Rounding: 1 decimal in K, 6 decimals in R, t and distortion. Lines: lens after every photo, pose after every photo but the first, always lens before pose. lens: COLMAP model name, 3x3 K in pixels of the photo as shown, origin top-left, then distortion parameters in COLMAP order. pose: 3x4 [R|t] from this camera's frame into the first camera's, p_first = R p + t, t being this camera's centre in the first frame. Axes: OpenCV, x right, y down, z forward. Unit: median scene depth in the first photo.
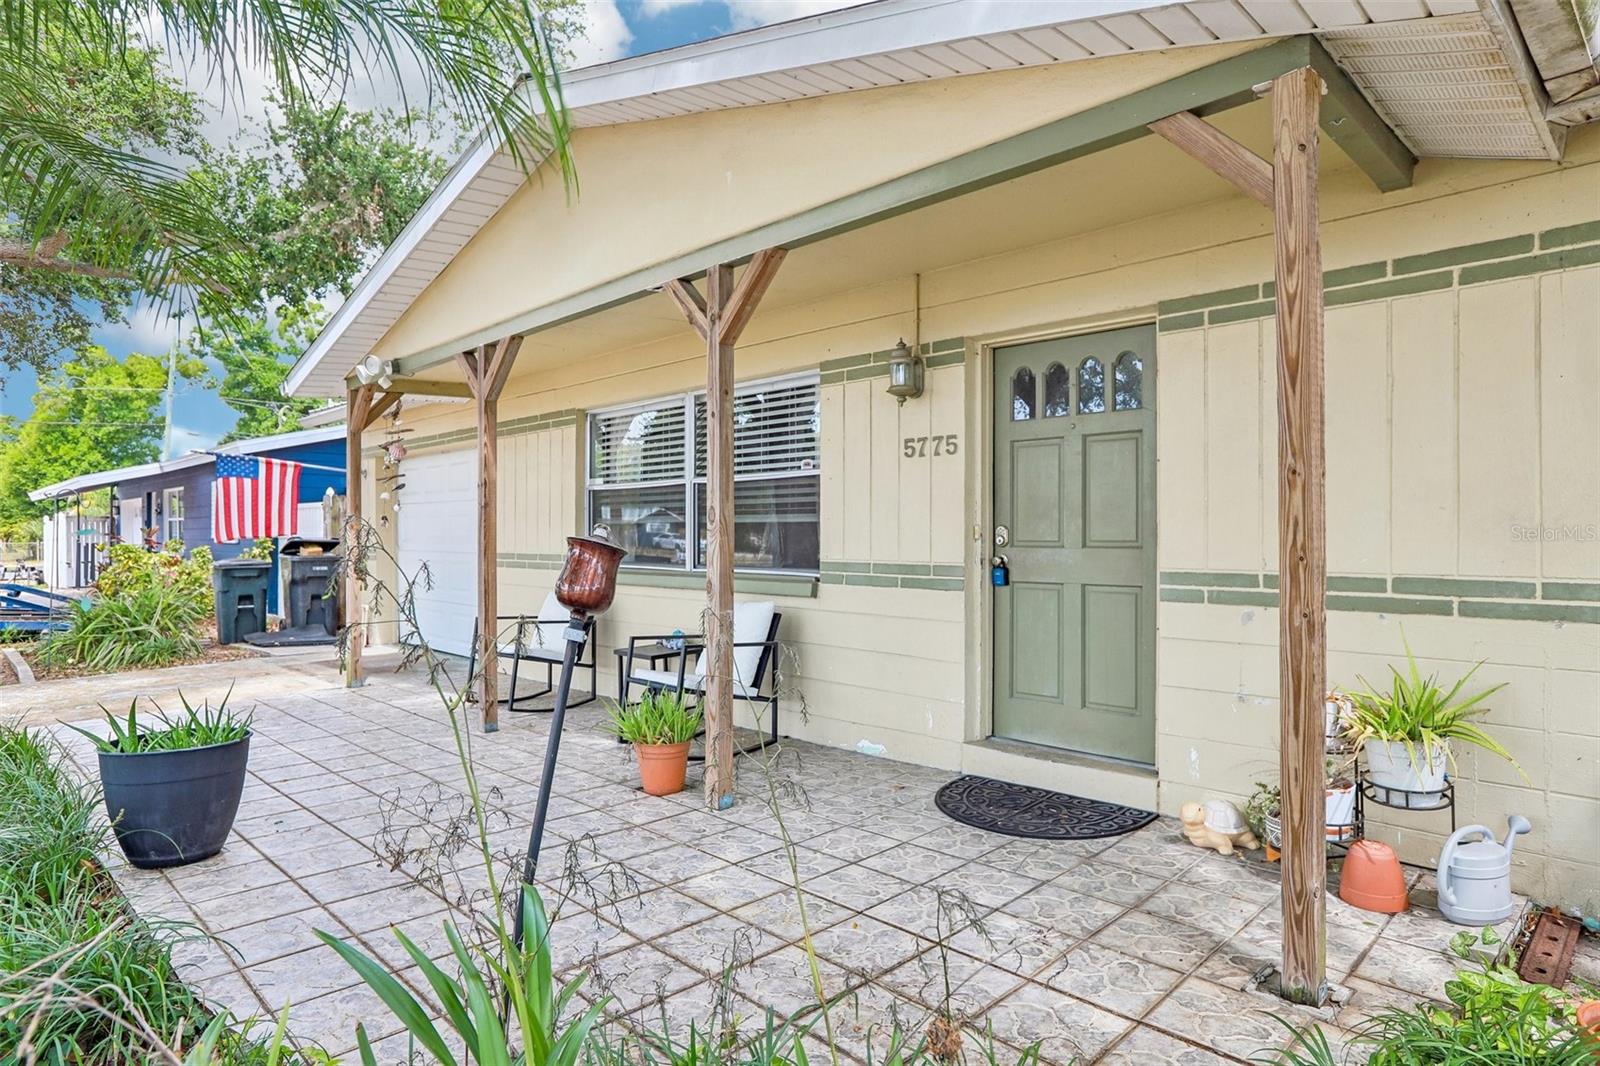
lens RADIAL K [[915.0, 0, 804.2], [0, 915.0, 532.5], [0, 0, 1]] dist [0.008405, 0.000781]
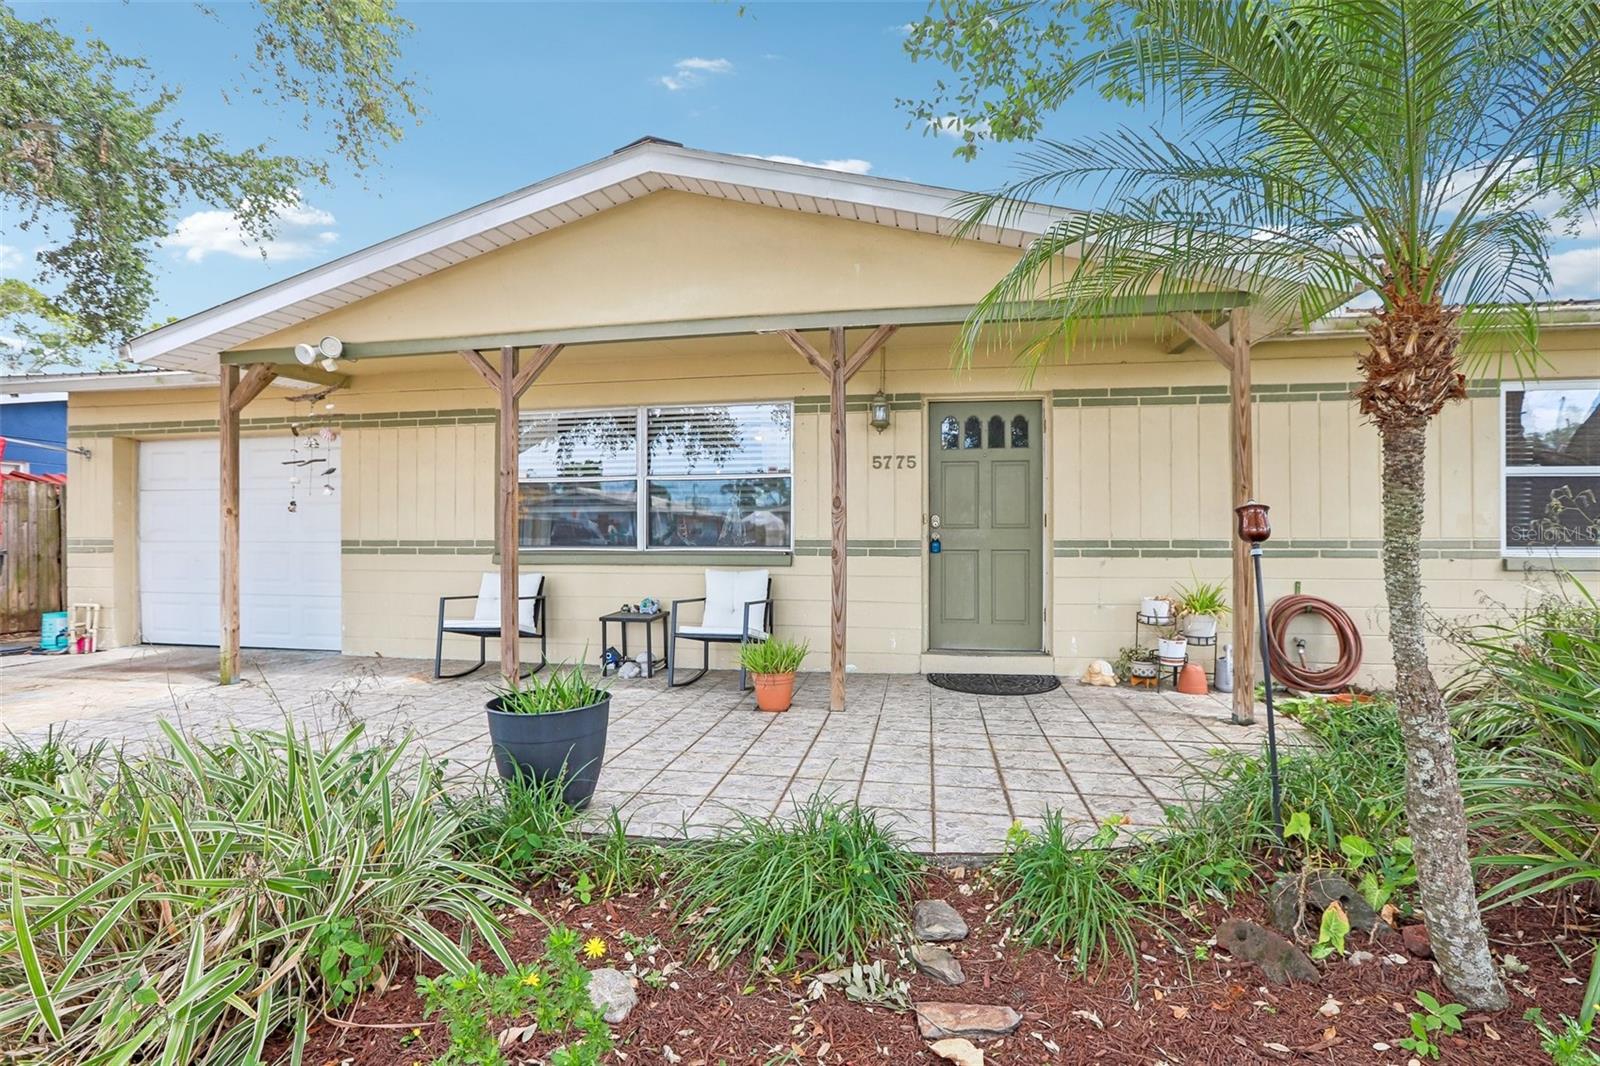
lens RADIAL K [[744.5, 0, 797.0], [0, 744.5, 539.1], [0, 0, 1]] dist [-0.048383, 0.015784]
pose [[0.825753, -0.013090, 0.563879, -0.705568], [0.001238, 0.999770, 0.021395, 0.006930], [-0.564030, -0.016969, 0.825580, 0.073303]]
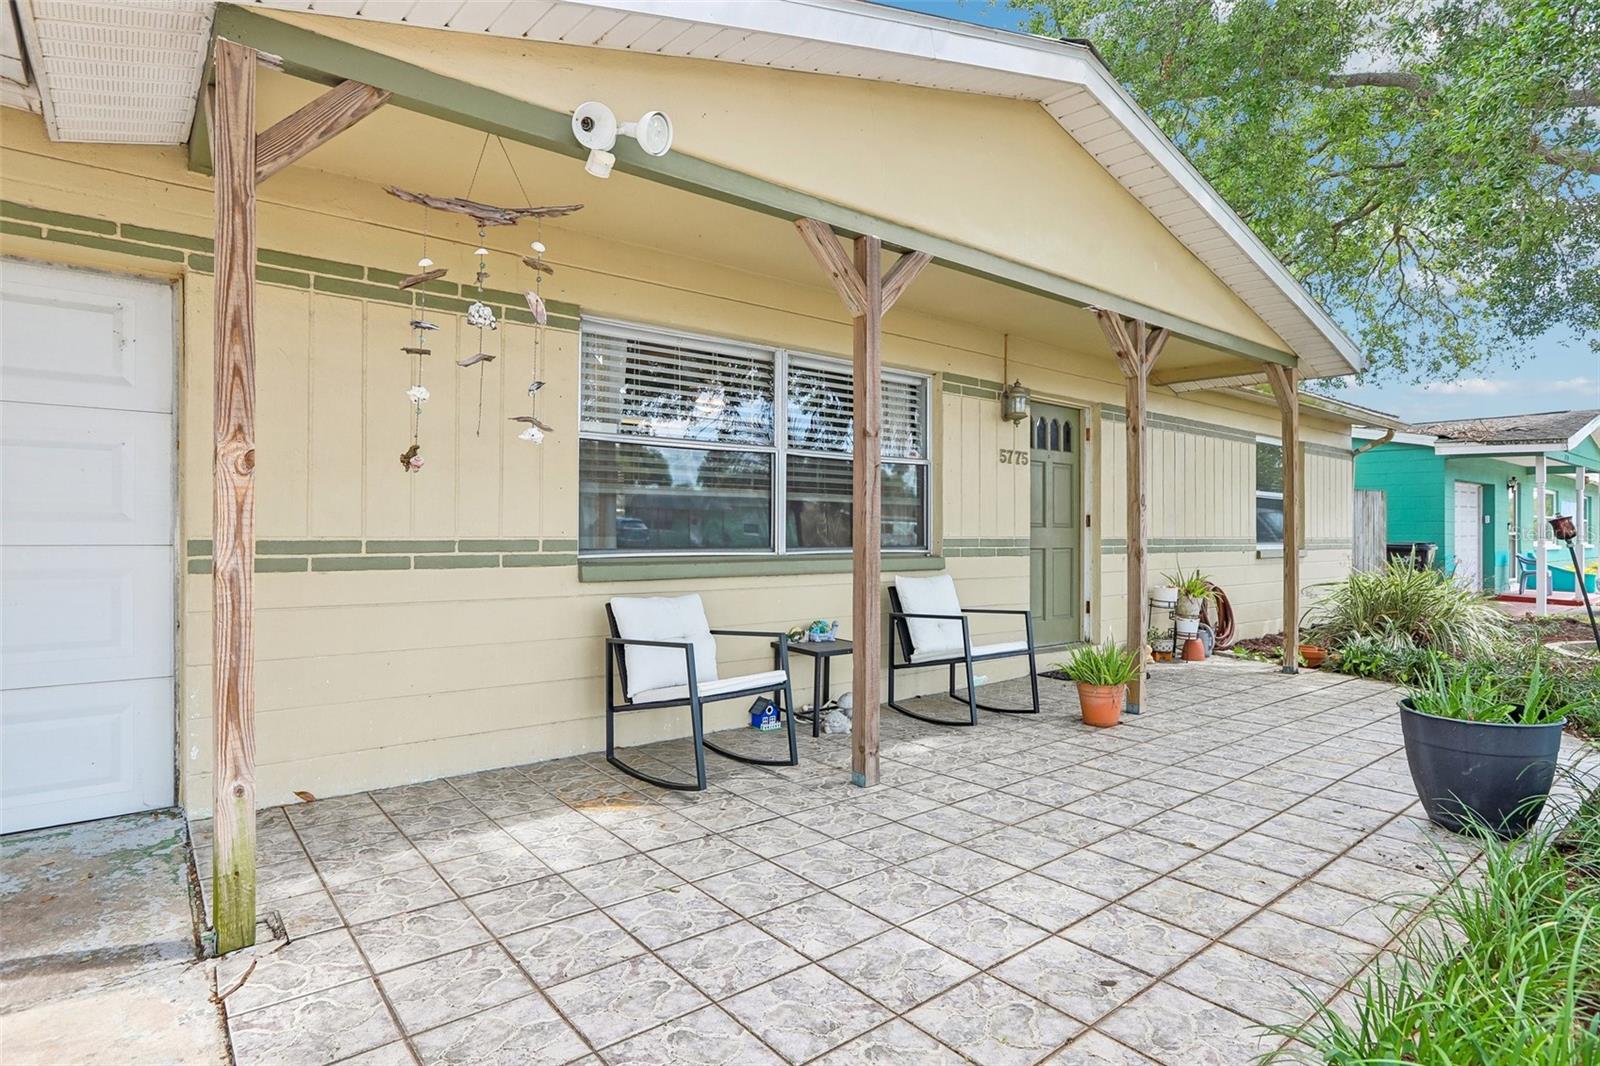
lens RADIAL K [[842.1, 0, 798.9], [0, 842.1, 538.2], [0, 0, 1]] dist [0.029144, 0.000271]
pose [[0.106644, -0.019770, 0.994101, -1.253232], [-0.021053, 0.999533, 0.022137, 0.011551], [-0.994074, -0.023290, 0.106178, 1.218469]]
